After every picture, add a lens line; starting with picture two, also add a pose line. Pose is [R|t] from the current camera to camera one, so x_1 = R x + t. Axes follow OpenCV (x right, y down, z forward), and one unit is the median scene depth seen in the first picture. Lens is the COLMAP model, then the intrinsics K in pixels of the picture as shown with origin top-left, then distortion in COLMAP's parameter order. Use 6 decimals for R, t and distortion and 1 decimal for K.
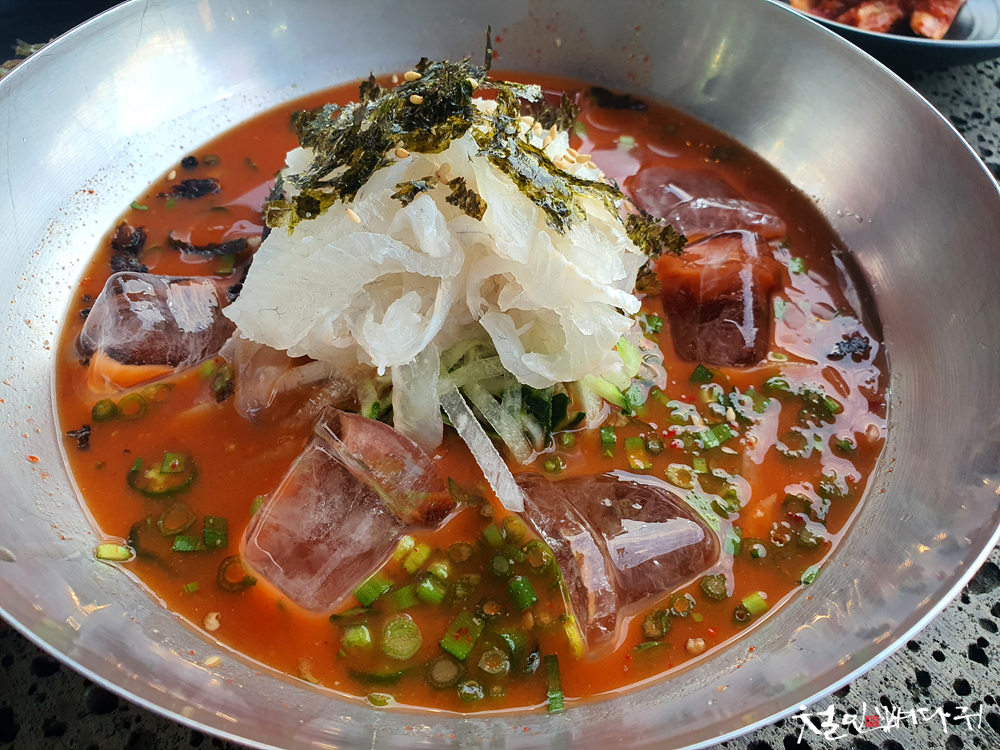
lens RADIAL K [[763.9, 0, 500.0], [0, 763.9, 375.0], [0, 0, 1]] dist [0.111196, -0.319262]
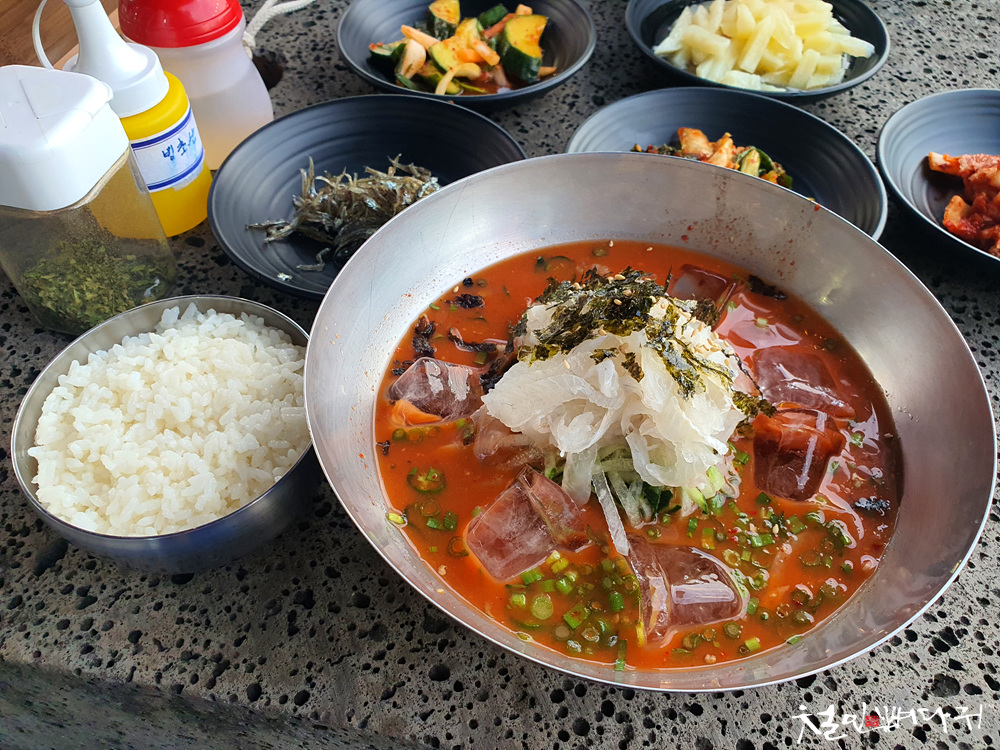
lens RADIAL K [[964.3, 0, 457.2], [0, 964.3, 351.3], [0, 0, 1]] dist [0.130565, -0.540646]
pose [[0.950610, 0.211993, -0.226716, 0.062262], [-0.215056, 0.976535, 0.011400, -0.199546], [0.223813, 0.037920, 0.973894, -1.149955]]
